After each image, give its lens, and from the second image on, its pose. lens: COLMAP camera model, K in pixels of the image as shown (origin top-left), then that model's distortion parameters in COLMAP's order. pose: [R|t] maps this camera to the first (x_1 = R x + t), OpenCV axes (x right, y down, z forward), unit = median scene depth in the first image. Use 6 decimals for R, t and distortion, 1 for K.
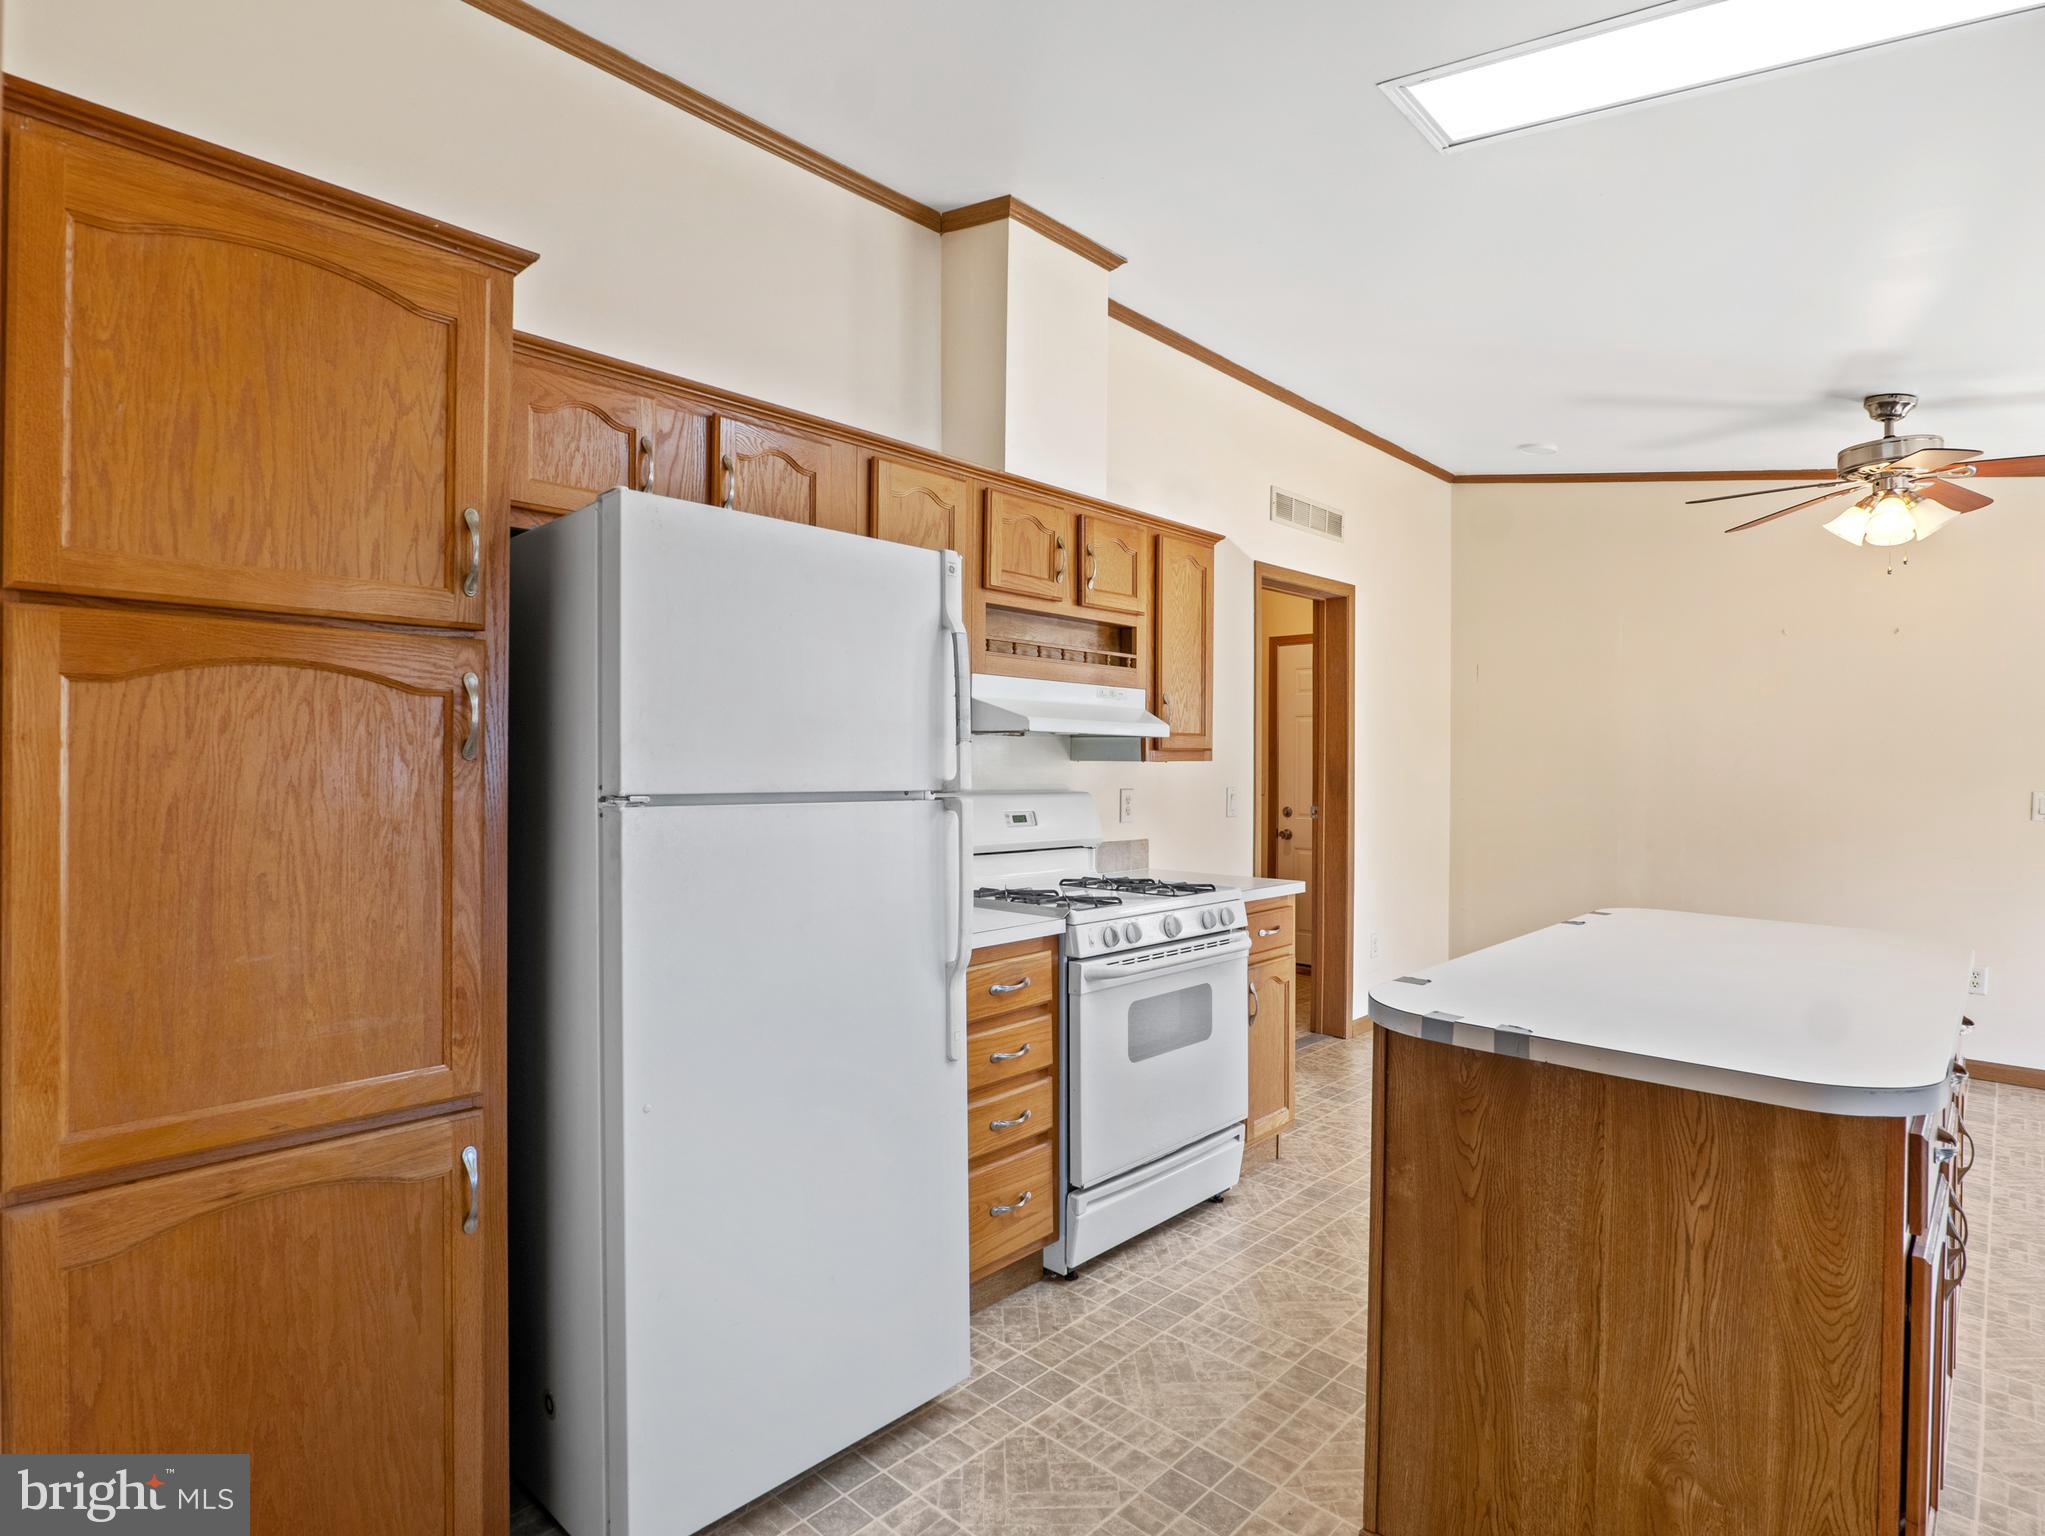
lens RADIAL K [[1066.7, 0, 1031.3], [0, 1066.7, 762.0], [0, 0, 1]] dist [-0.025814, 0.007792]
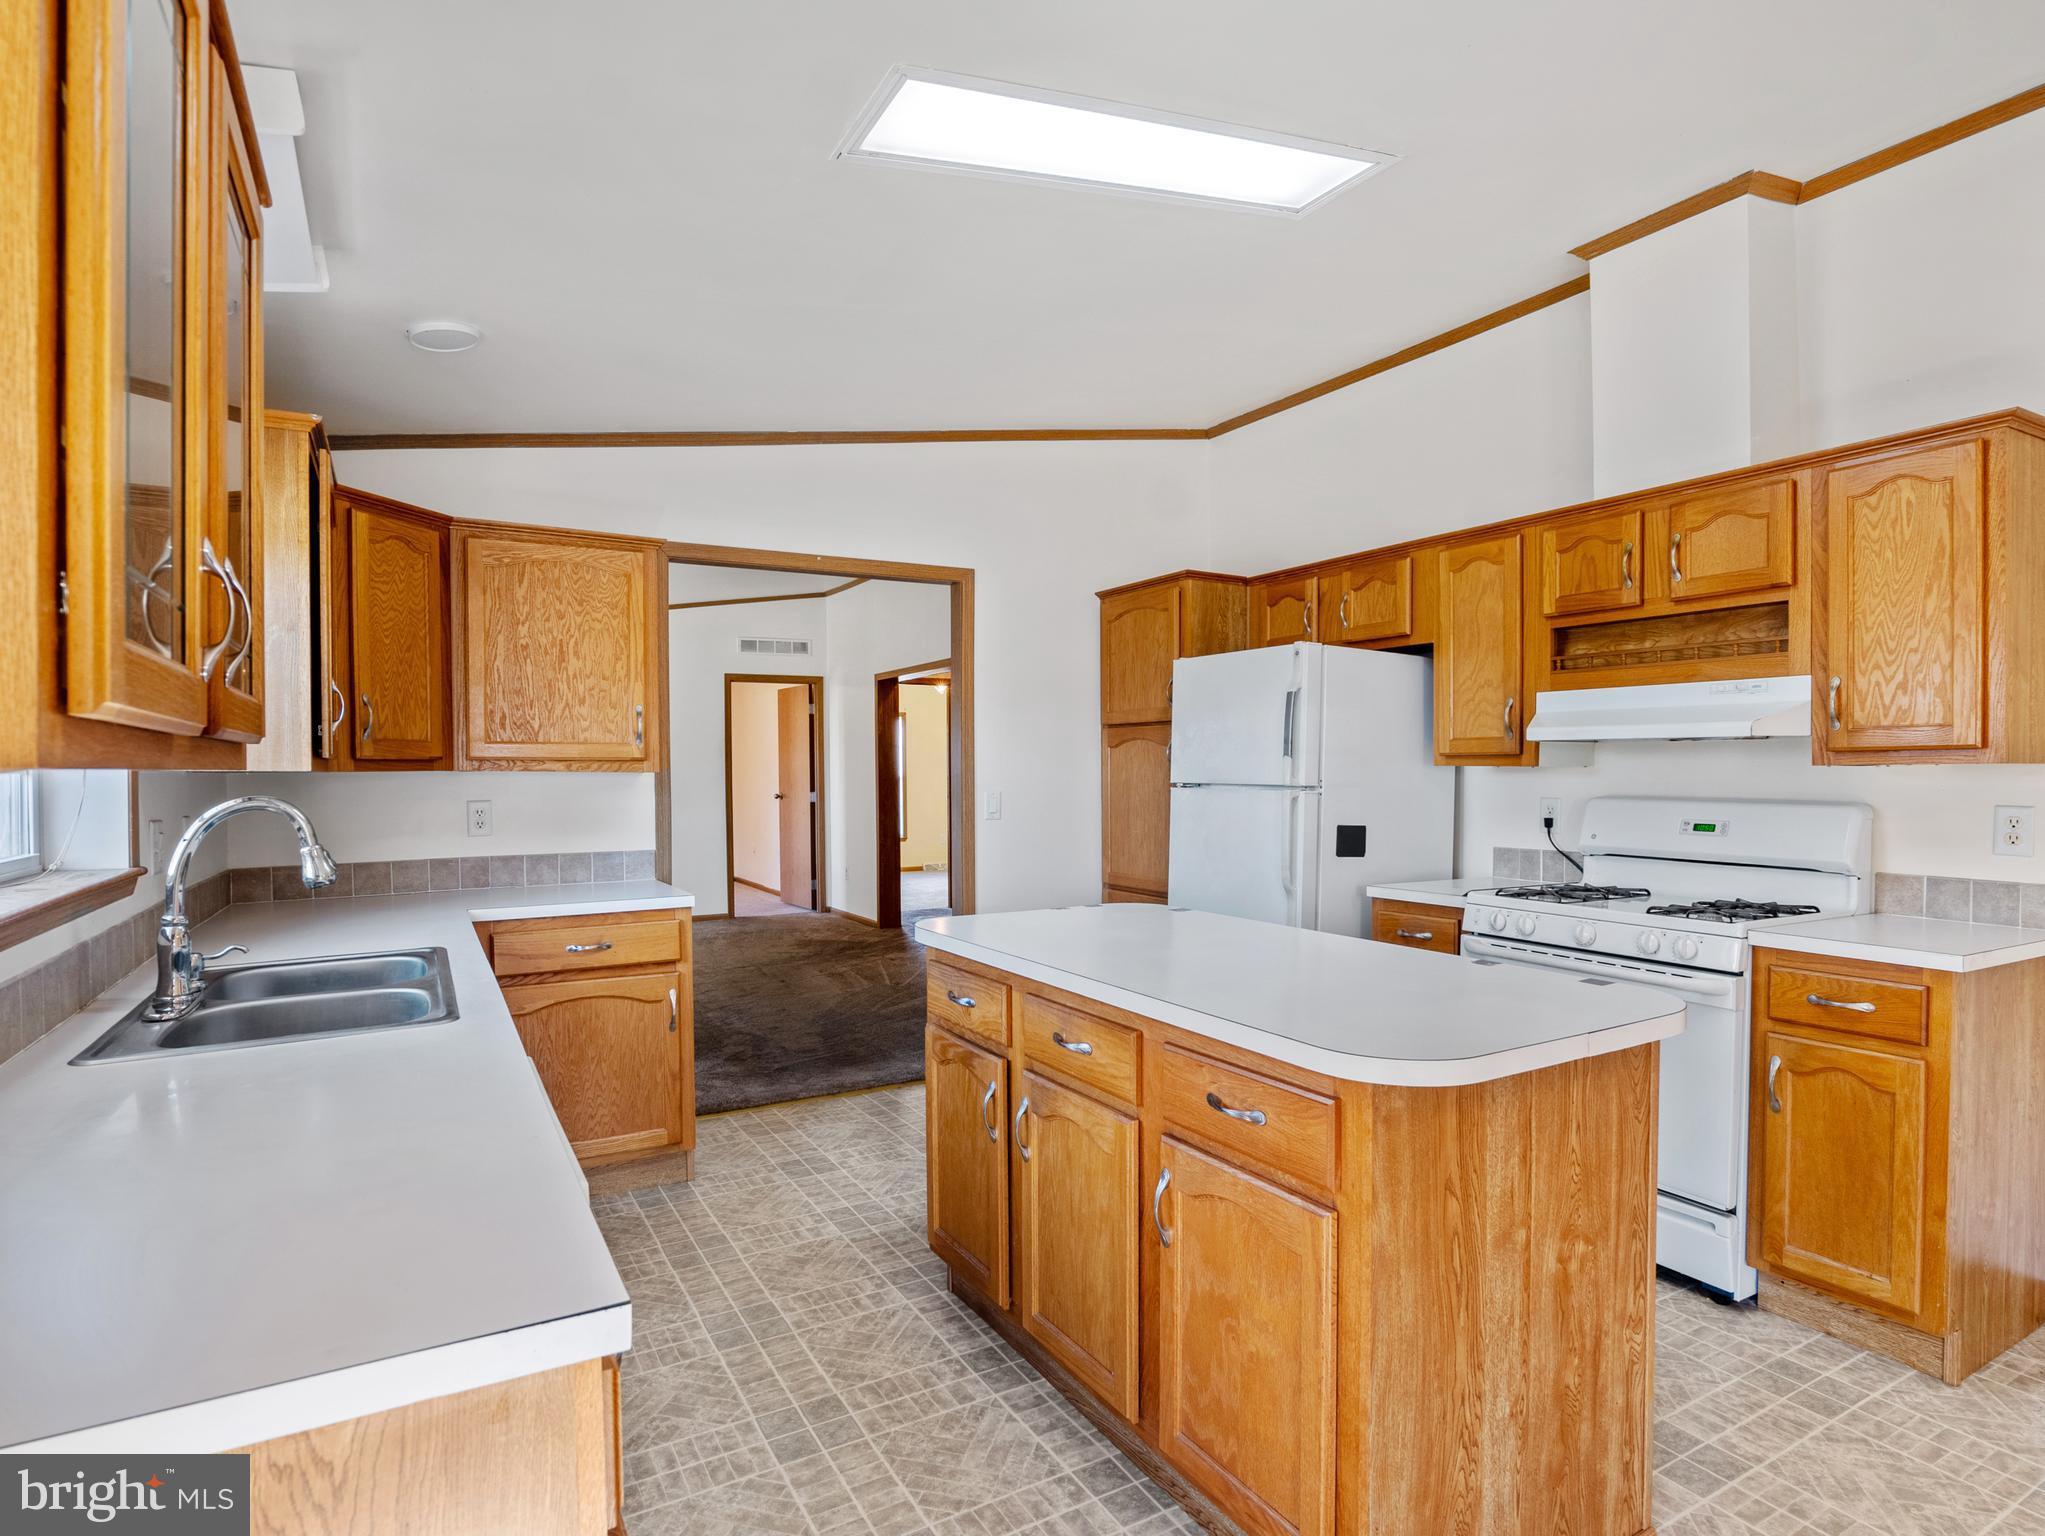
lens RADIAL K [[1066.7, 0, 1013.2], [0, 1066.7, 789.4], [0, 0, 1]] dist [-0.025814, 0.007792]
pose [[-0.290371, 0.010130, -0.956860, 1.662855], [0.000337, 0.999945, 0.010484, 0.014540], [0.956914, 0.002722, -0.290359, 1.072454]]
